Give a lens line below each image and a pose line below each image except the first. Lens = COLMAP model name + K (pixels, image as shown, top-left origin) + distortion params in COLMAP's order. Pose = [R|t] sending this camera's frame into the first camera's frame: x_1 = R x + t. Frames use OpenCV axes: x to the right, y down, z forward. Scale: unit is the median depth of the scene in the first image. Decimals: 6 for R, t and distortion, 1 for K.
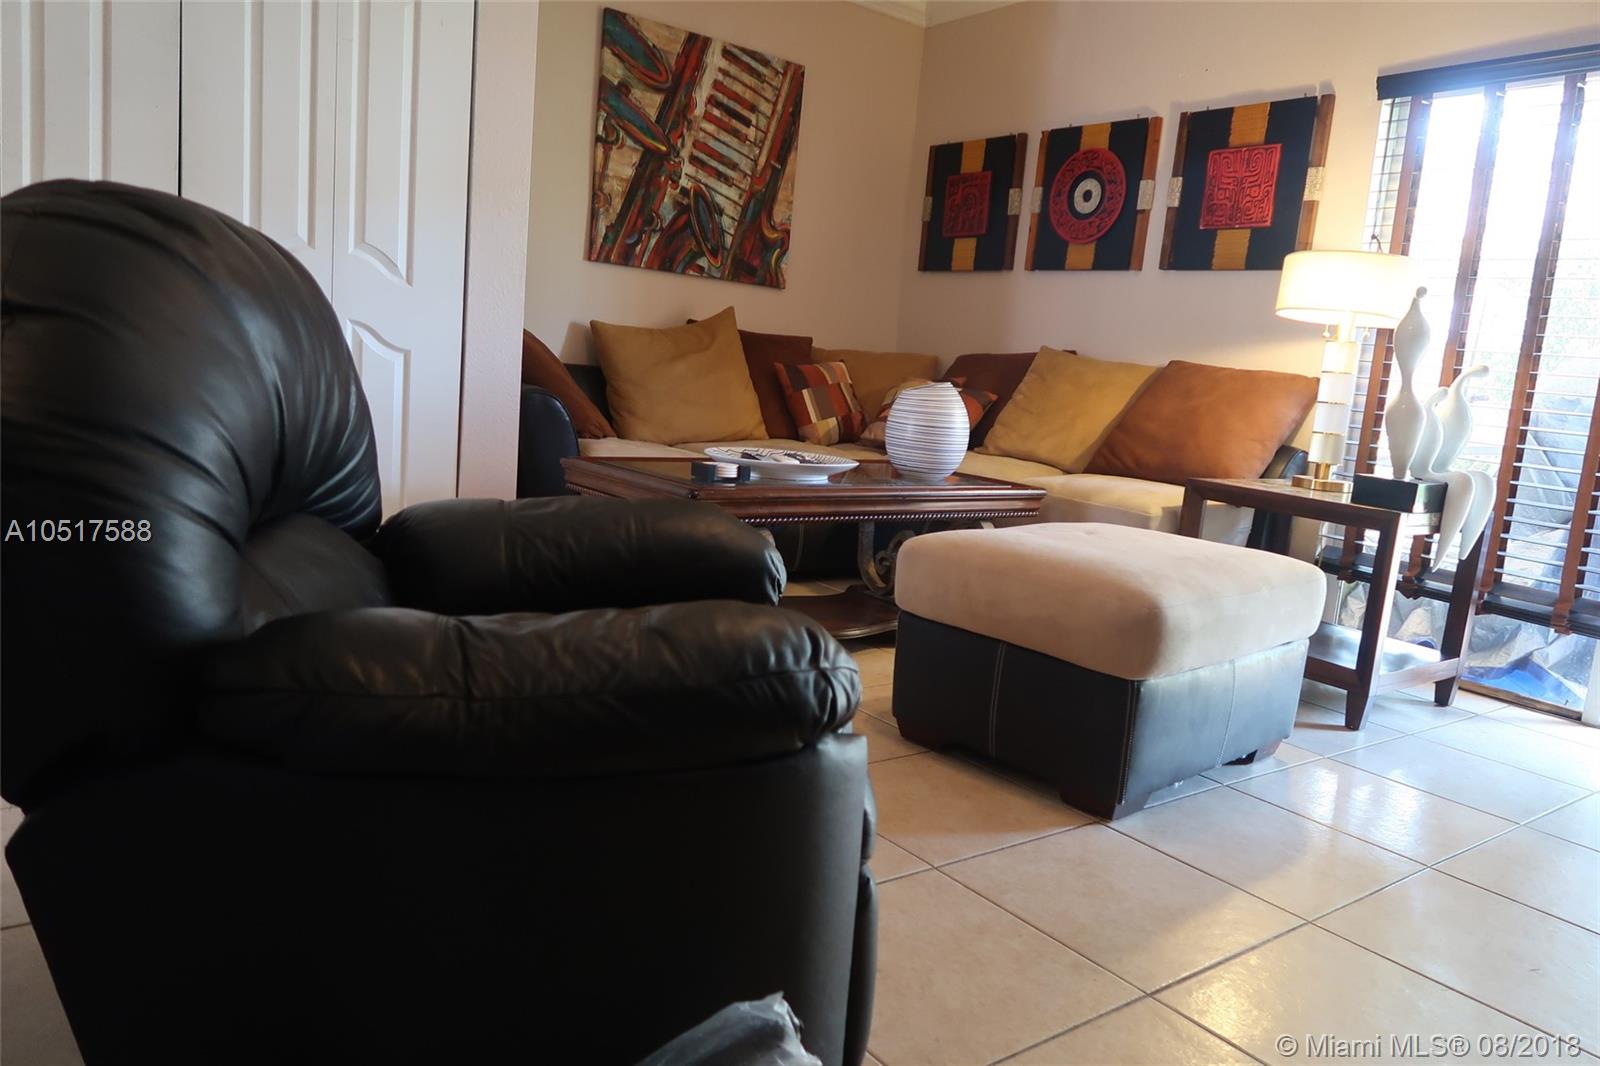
lens RADIAL K [[1101.4, 0, 799.9], [0, 1101.4, 528.5], [0, 0, 1]] dist [-0.026938, 0.008407]
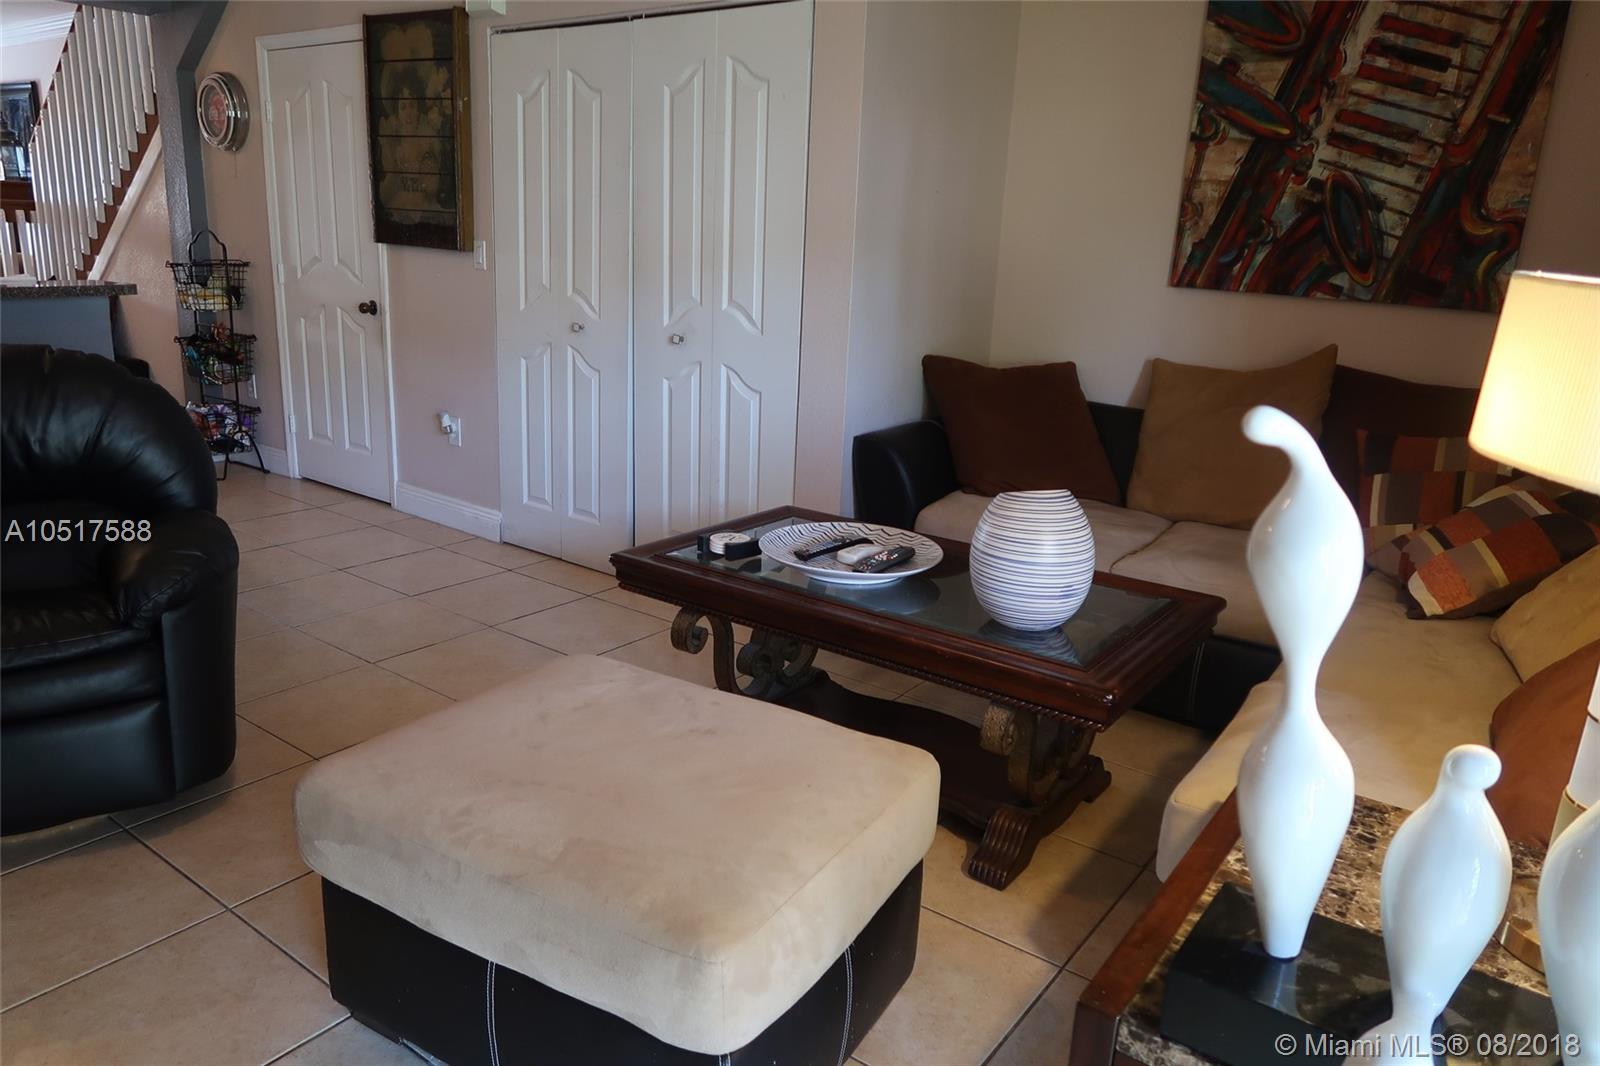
lens RADIAL K [[1101.4, 0, 800.6], [0, 1101.4, 532.4], [0, 0, 1]] dist [-0.026938, 0.008407]
pose [[0.277438, 0.191443, -0.941476, 0.528349], [-0.159432, 0.975533, 0.151386, -0.136548], [0.947423, 0.108101, 0.301172, 0.480920]]
